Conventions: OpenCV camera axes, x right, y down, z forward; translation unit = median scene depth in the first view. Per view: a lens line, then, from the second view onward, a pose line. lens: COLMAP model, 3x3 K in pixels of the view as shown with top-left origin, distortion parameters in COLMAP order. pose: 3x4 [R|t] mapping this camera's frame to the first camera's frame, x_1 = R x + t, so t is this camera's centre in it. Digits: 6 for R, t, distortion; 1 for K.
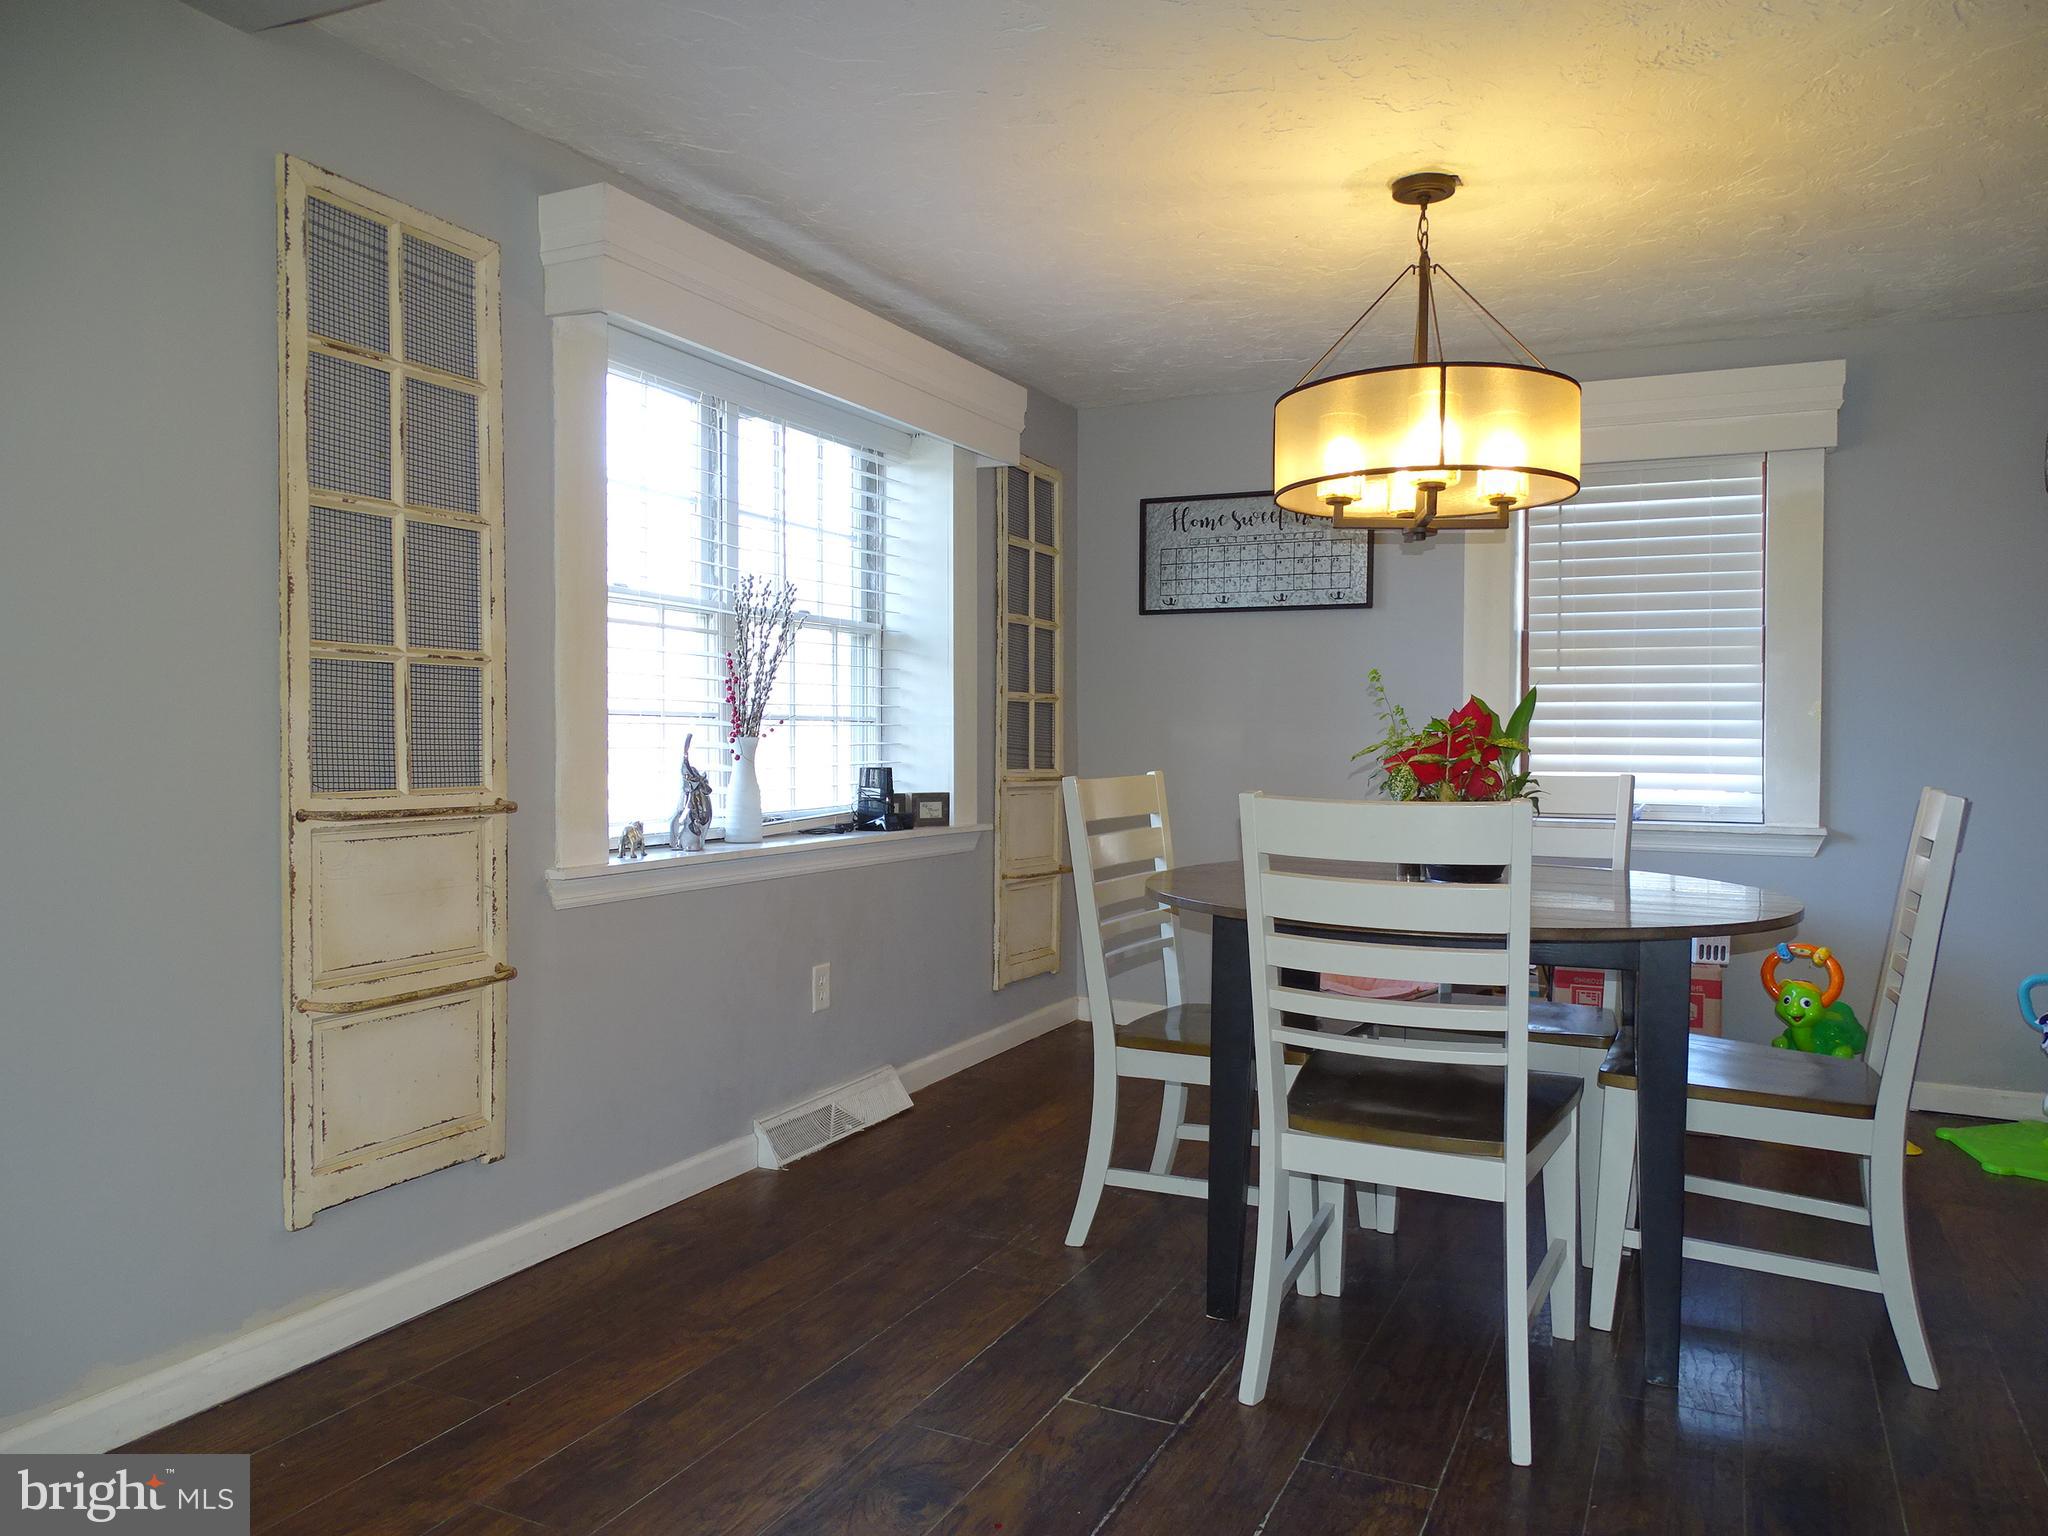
lens RADIAL K [[1457.7, 0, 1013.5], [0, 1457.7, 762.0], [0, 0, 1]] dist [-0.000372, -0.001412]
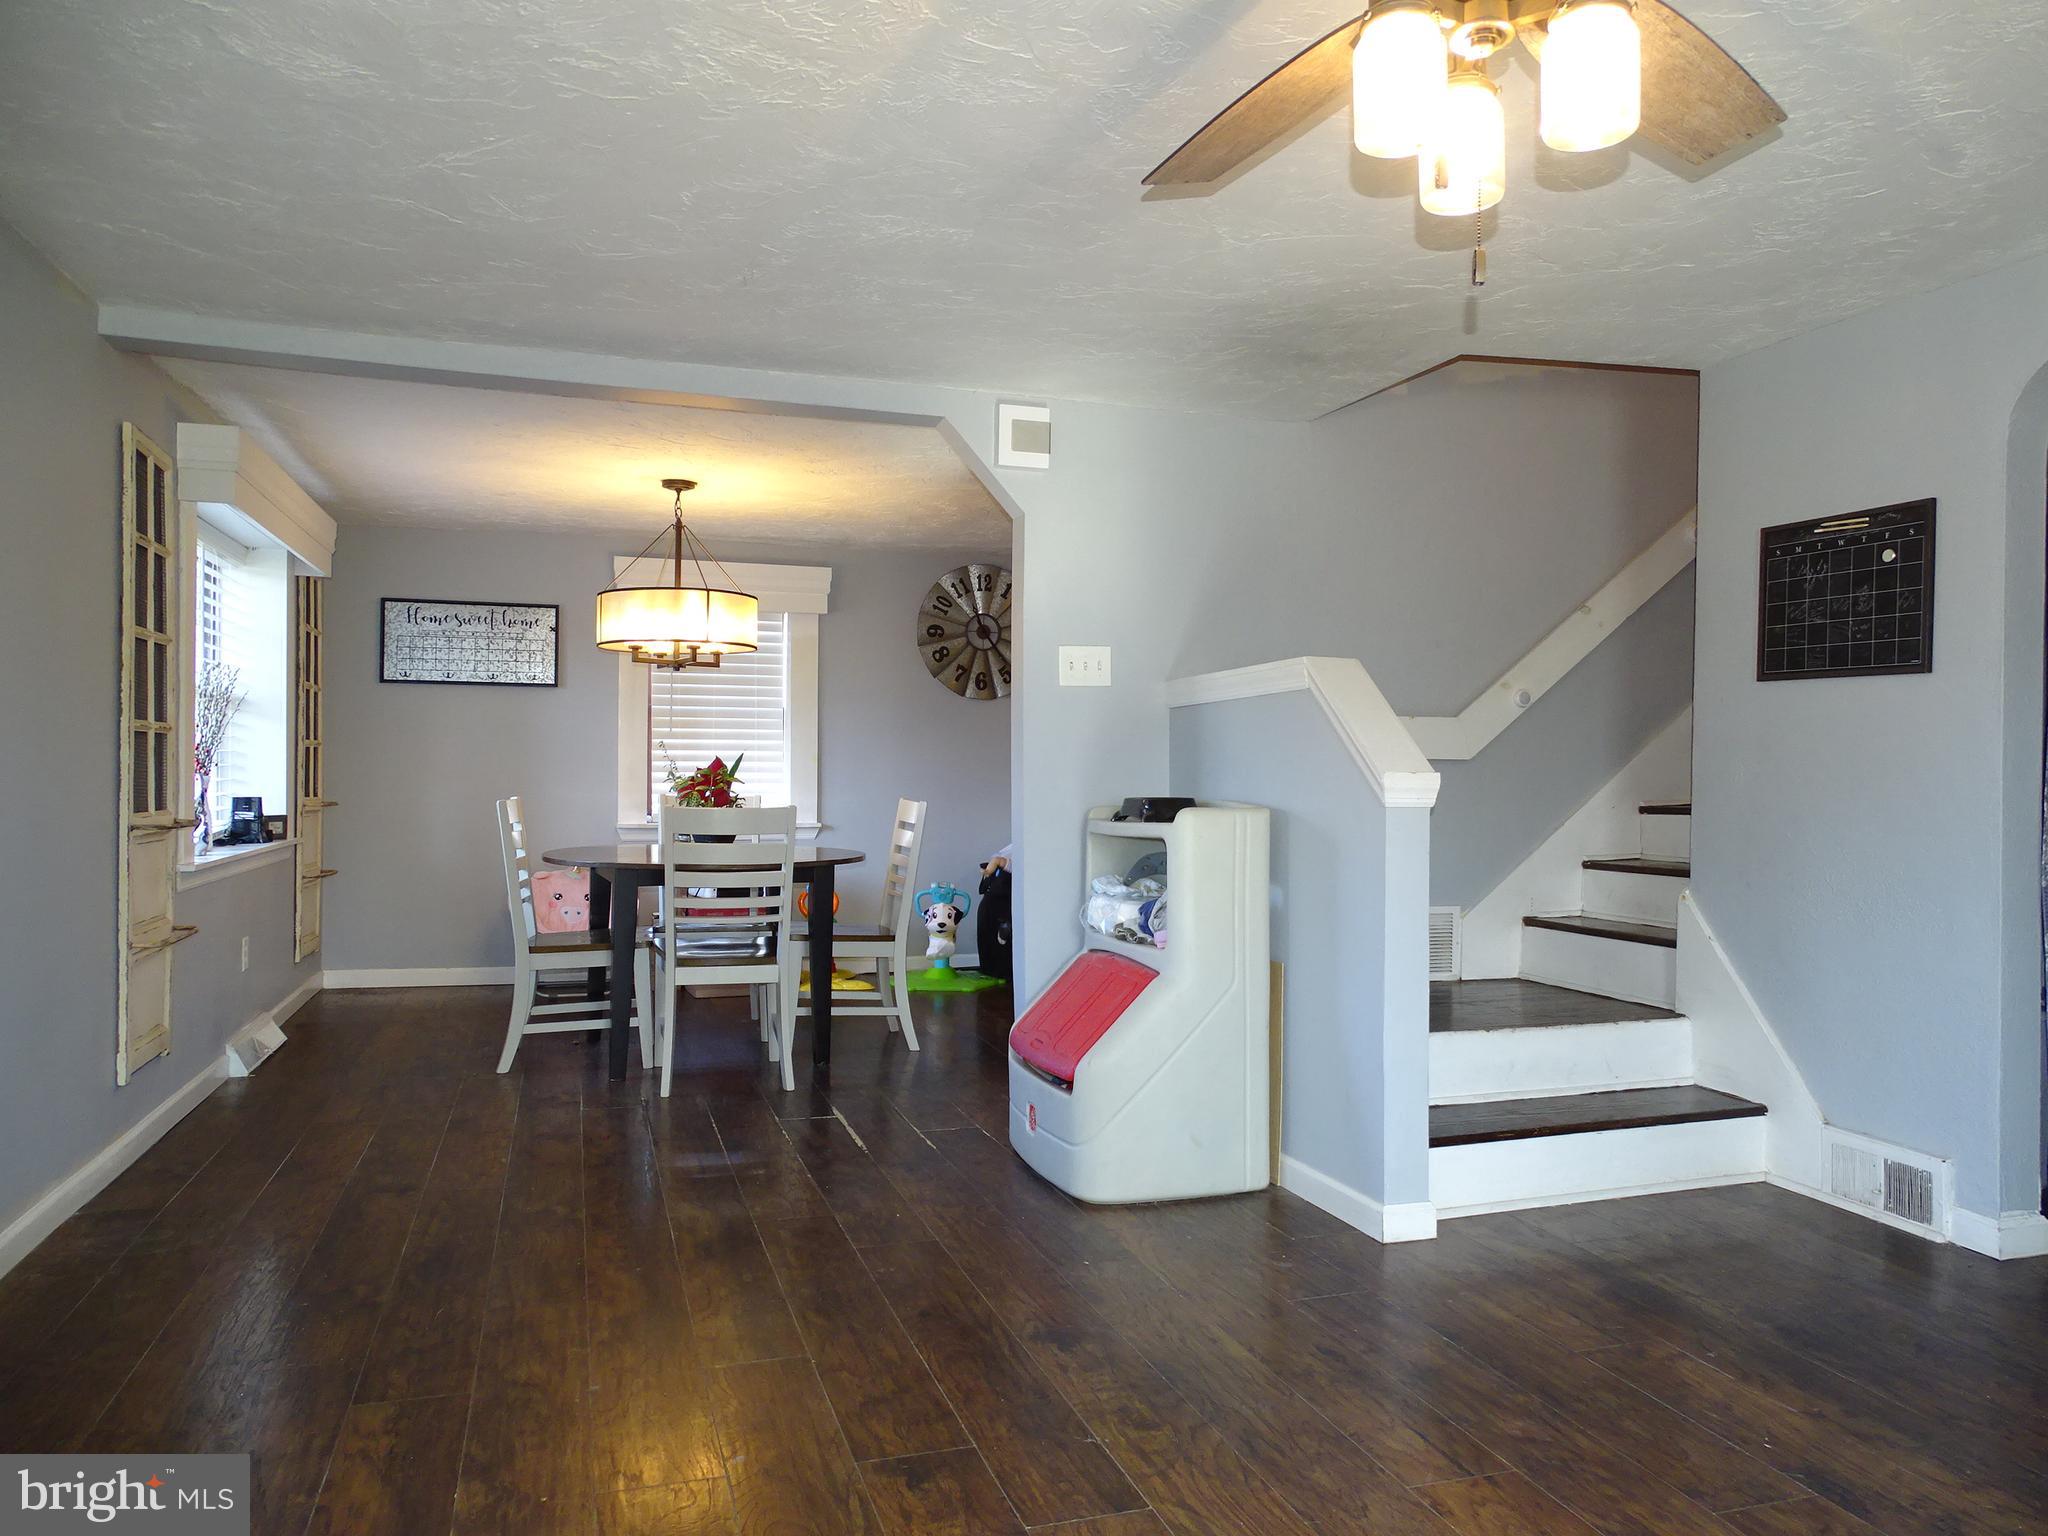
lens RADIAL K [[1445.2, 0, 1024.8], [0, 1445.2, 759.4], [0, 0, 1]] dist [0.022164, -0.000437]
pose [[0.731176, 0.005012, 0.682171, -0.755421], [0.007256, 0.999859, -0.015123, -0.008660], [-0.682150, 0.016008, 0.731037, -0.756691]]
